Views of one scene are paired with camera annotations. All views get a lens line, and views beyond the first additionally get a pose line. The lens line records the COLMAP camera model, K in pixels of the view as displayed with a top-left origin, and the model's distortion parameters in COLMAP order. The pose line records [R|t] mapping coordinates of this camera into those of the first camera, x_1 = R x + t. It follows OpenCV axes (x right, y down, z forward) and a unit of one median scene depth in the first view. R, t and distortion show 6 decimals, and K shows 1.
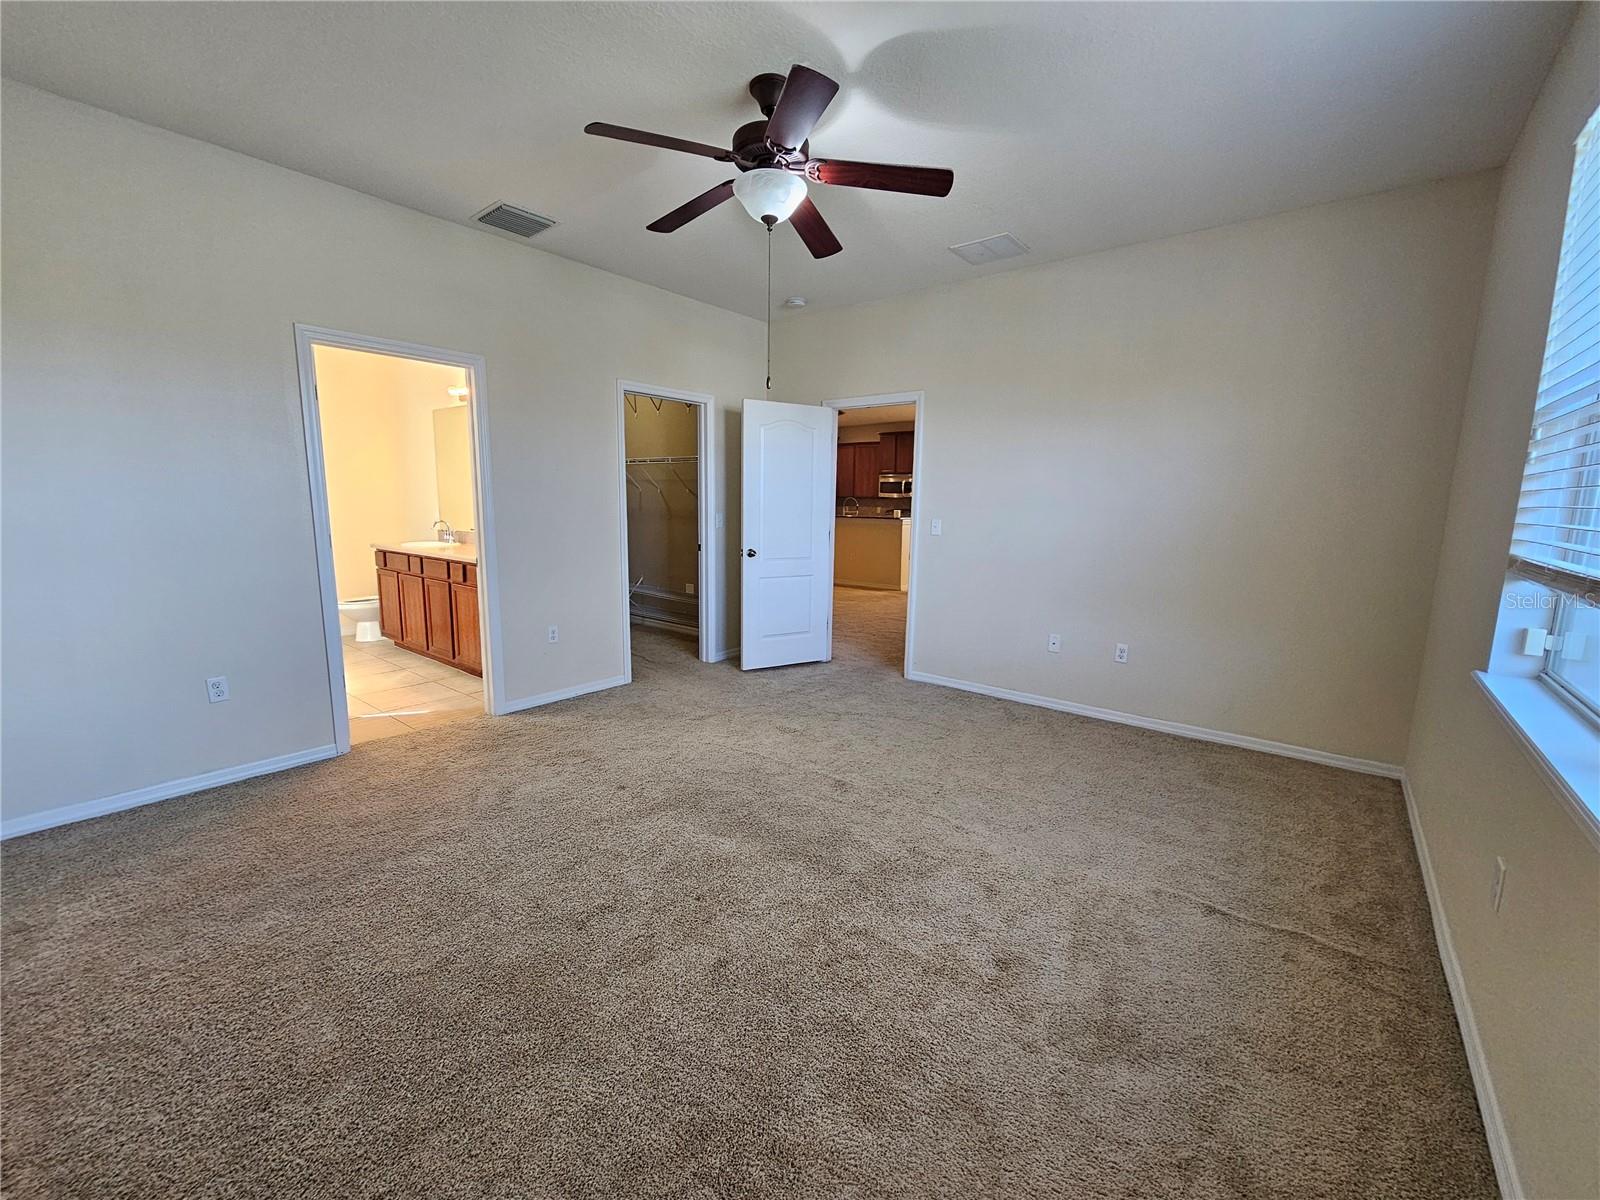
lens RADIAL K [[652.4, 0, 805.4], [0, 652.4, 604.2], [0, 0, 1]] dist [0.001328, 0.000109]
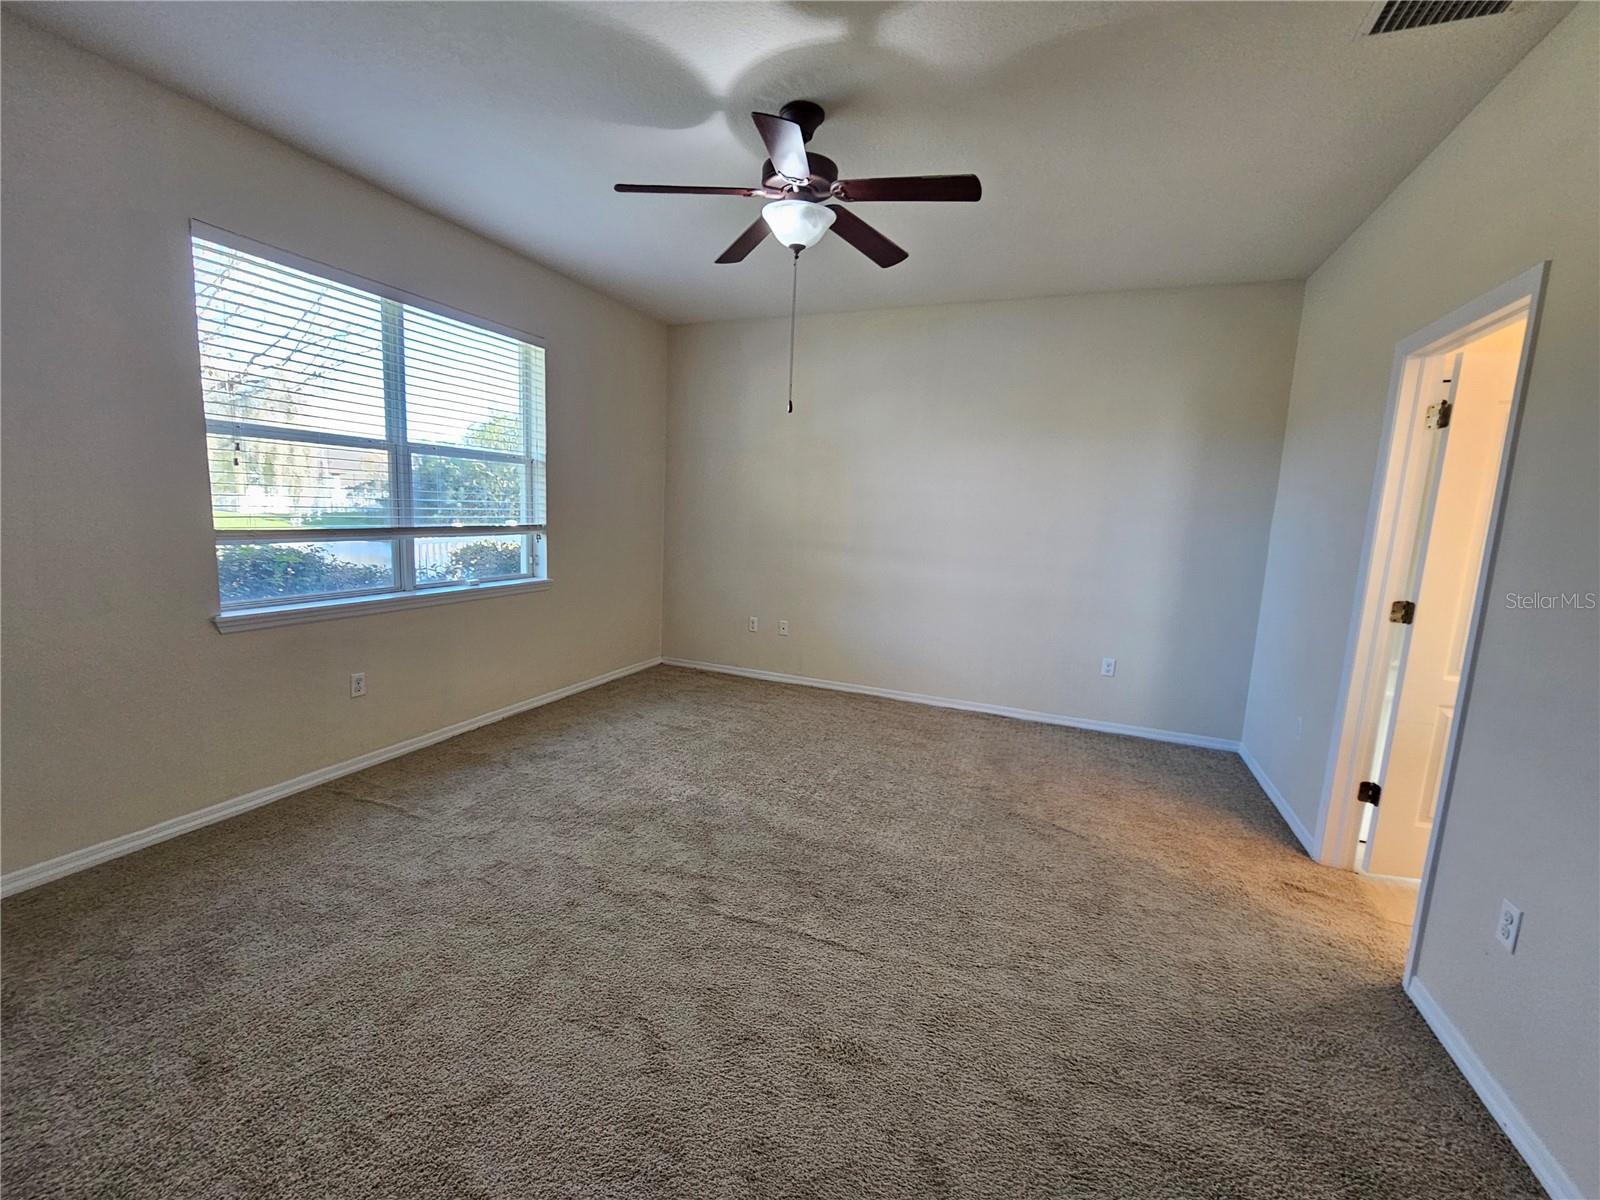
lens RADIAL K [[652.4, 0, 805.4], [0, 652.4, 604.2], [0, 0, 1]] dist [0.001328, 0.000109]
pose [[-0.958466, -0.015756, -0.284772, 0.146664], [-0.101144, 0.952355, 0.287733, -0.257010], [0.266670, 0.304585, -0.914393, 1.514549]]
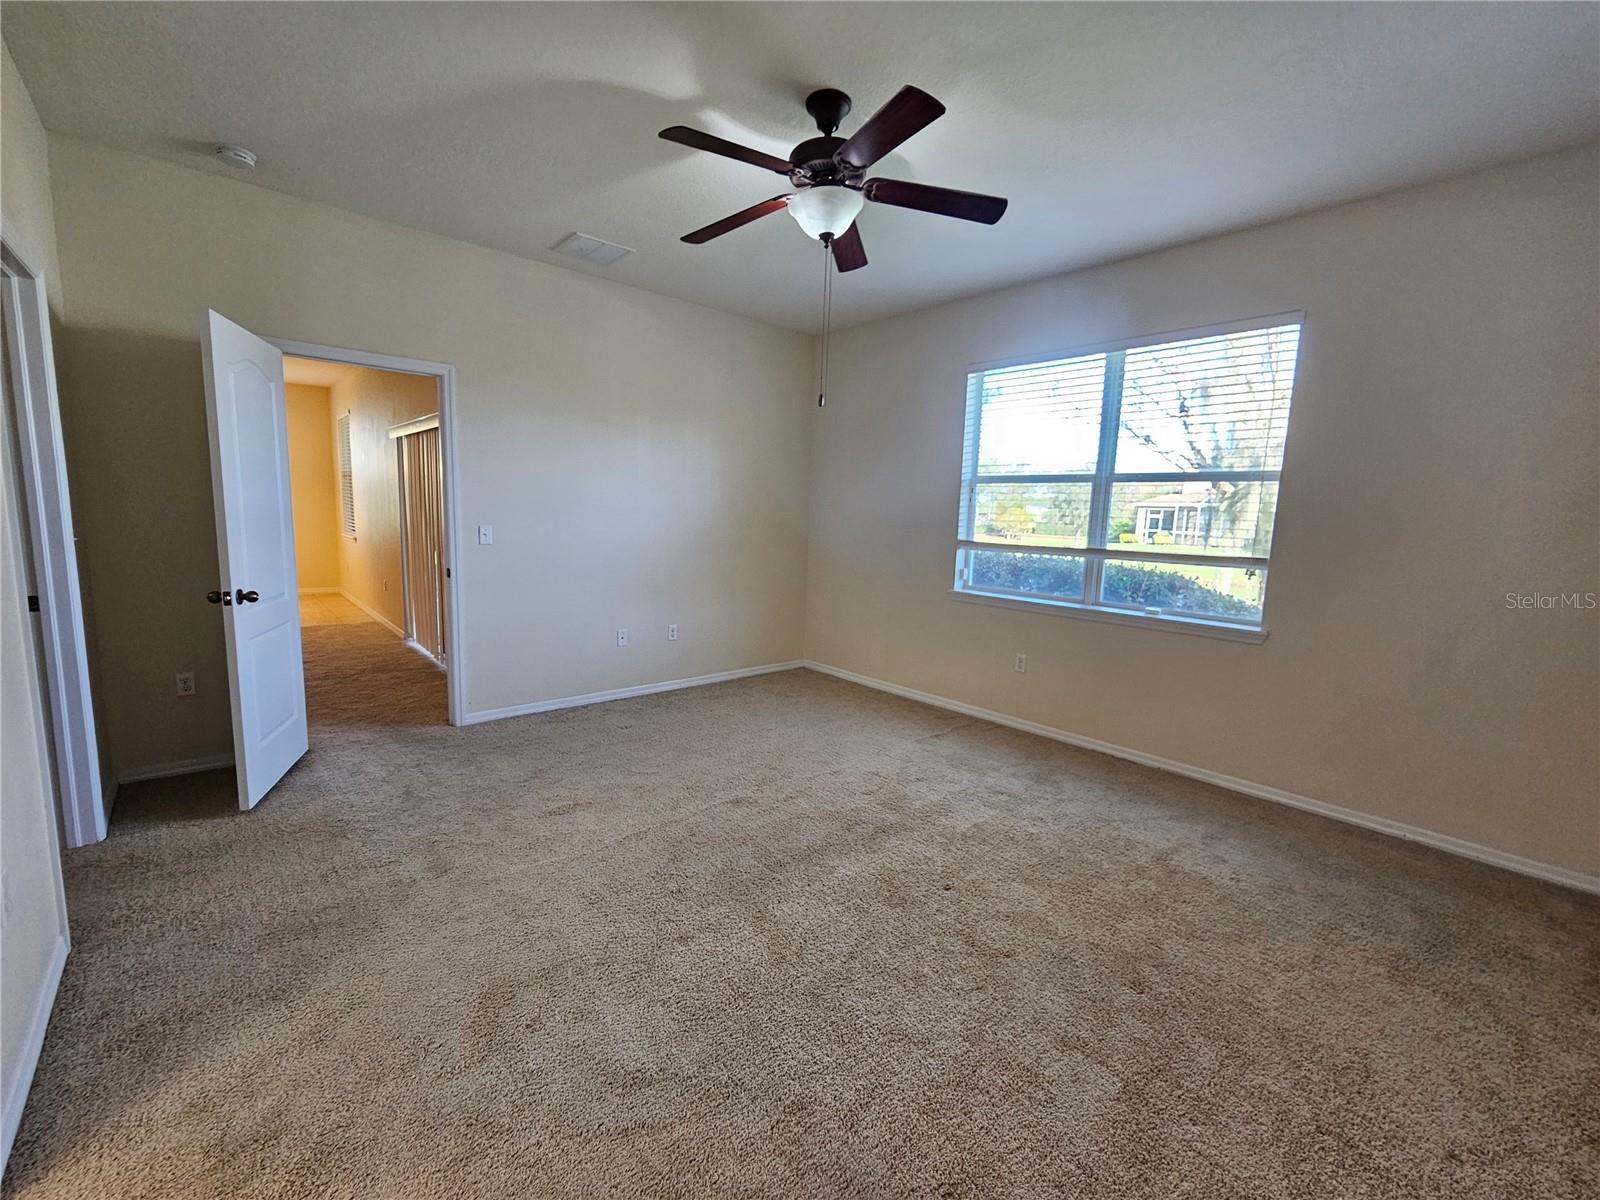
lens RADIAL K [[661.5, 0, 802.5], [0, 661.5, 593.1], [0, 0, 1]] dist [0.000130, -0.000029]
pose [[0.165534, -0.128612, 0.977782, -0.811667], [0.121766, 0.986539, 0.109149, -0.122864], [-0.978658, 0.100992, 0.178966, 0.655367]]
